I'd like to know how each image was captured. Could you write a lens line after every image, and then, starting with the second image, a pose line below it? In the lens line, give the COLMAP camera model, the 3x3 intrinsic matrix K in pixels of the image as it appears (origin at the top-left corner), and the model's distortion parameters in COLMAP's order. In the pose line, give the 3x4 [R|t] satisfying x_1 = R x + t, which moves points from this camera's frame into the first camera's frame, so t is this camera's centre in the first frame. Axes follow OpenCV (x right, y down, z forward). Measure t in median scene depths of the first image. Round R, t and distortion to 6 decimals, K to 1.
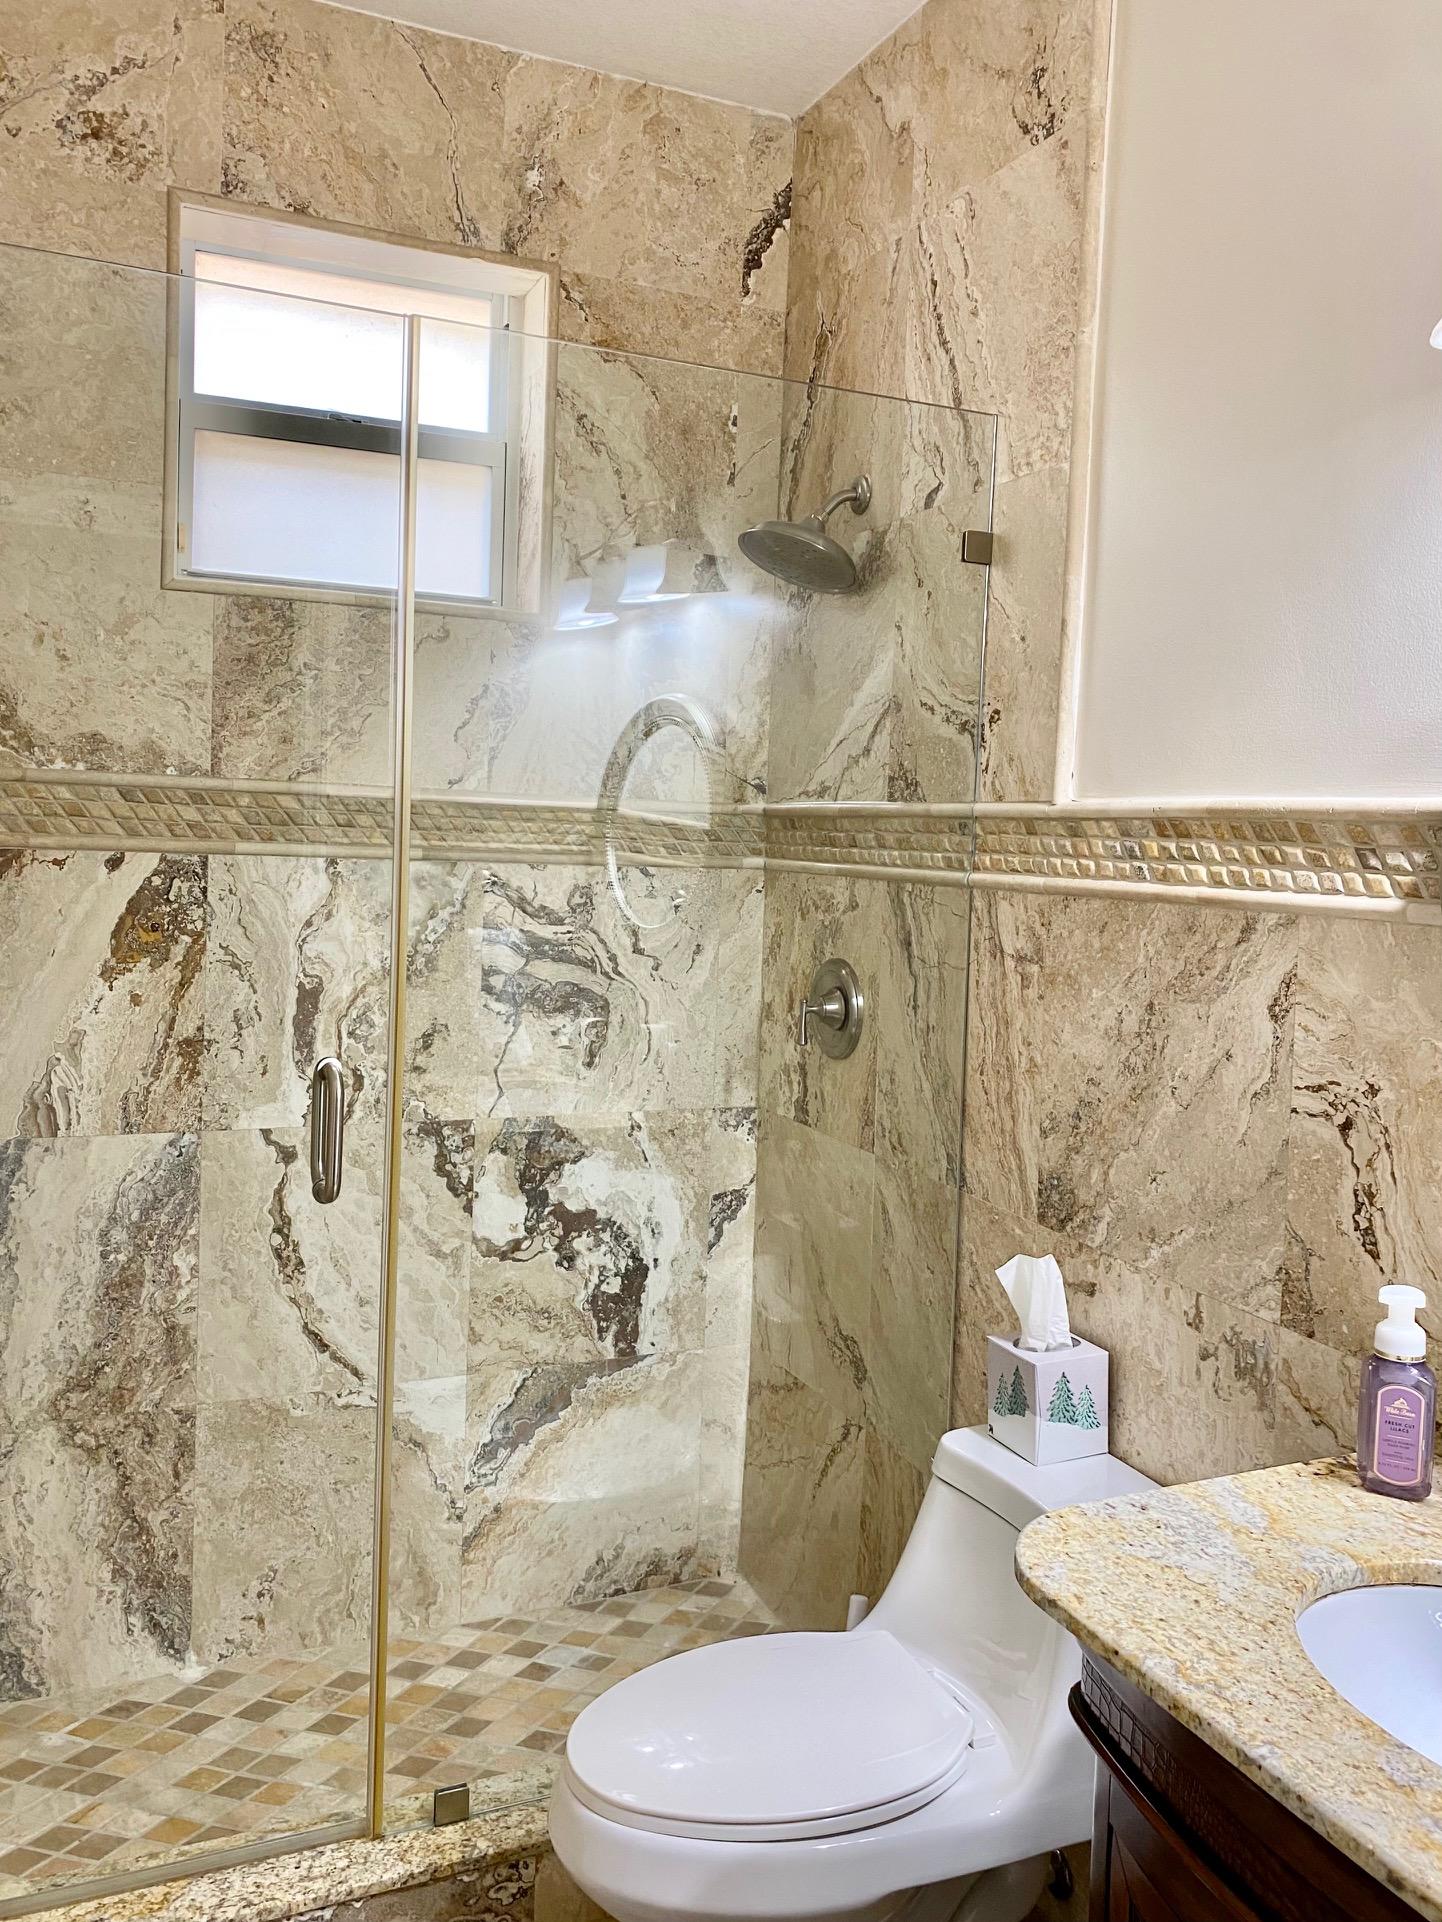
lens RADIAL K [[1474.6, 0, 719.9], [0, 1474.6, 954.8], [0, 0, 1]] dist [0.000842, -0.000165]
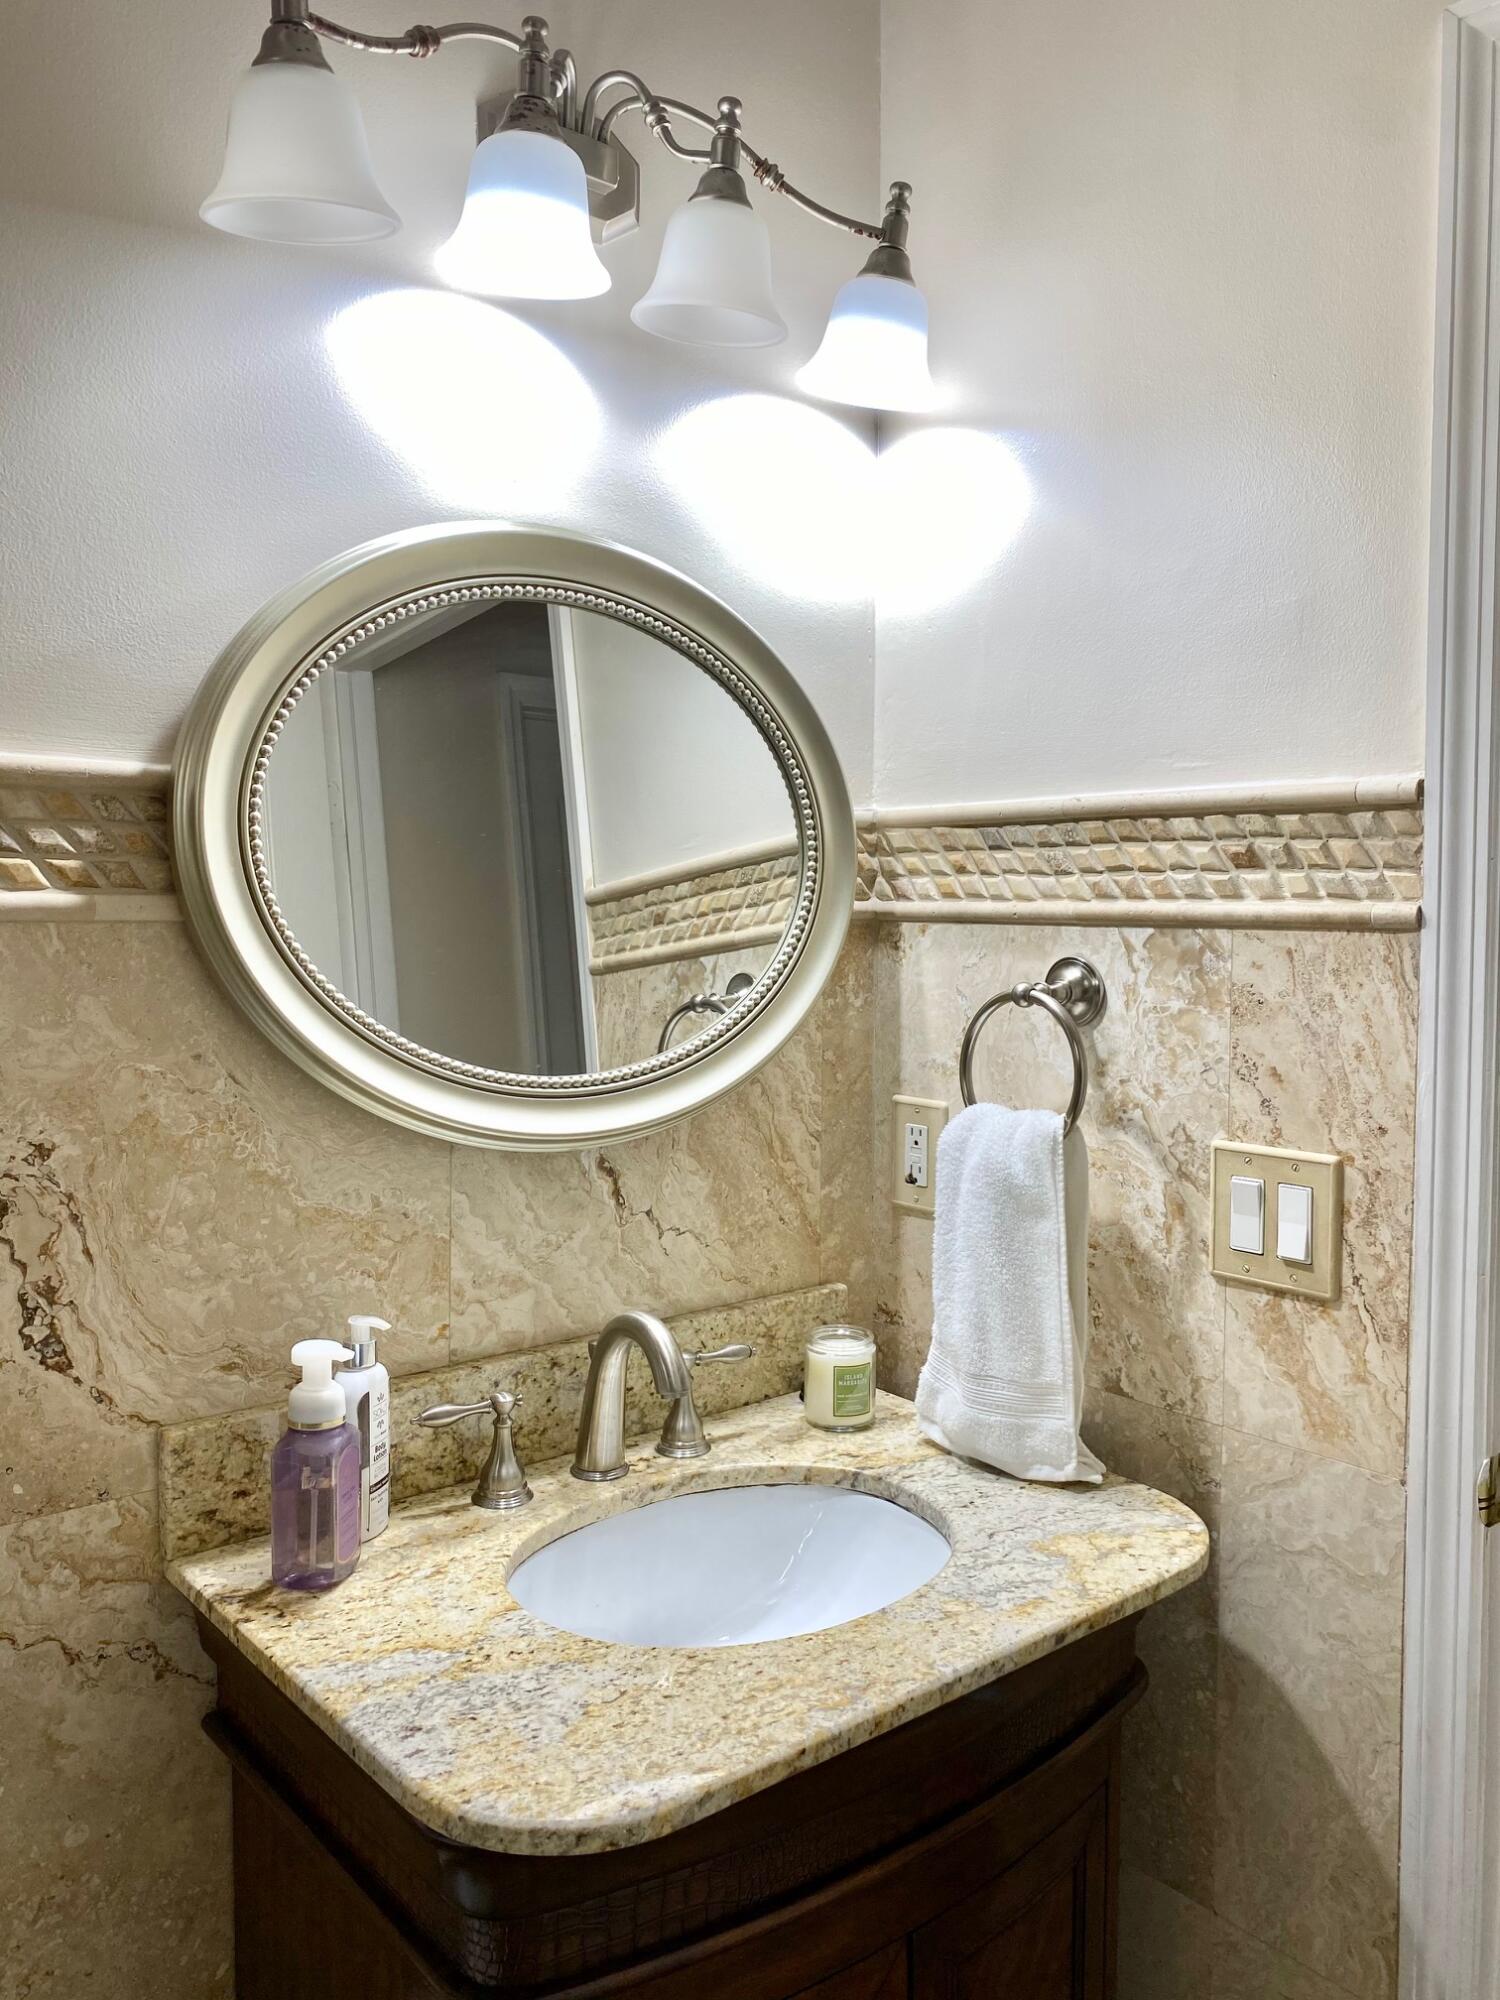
lens RADIAL K [[1534.4, 0, 751.0], [0, 1534.4, 1007.2], [0, 0, 1]] dist [0.000842, -0.000165]
pose [[-0.262448, -0.101696, 0.959572, -0.383738], [0.063561, 0.990449, 0.122353, -0.051601], [-0.962851, 0.093103, -0.253477, 0.856001]]
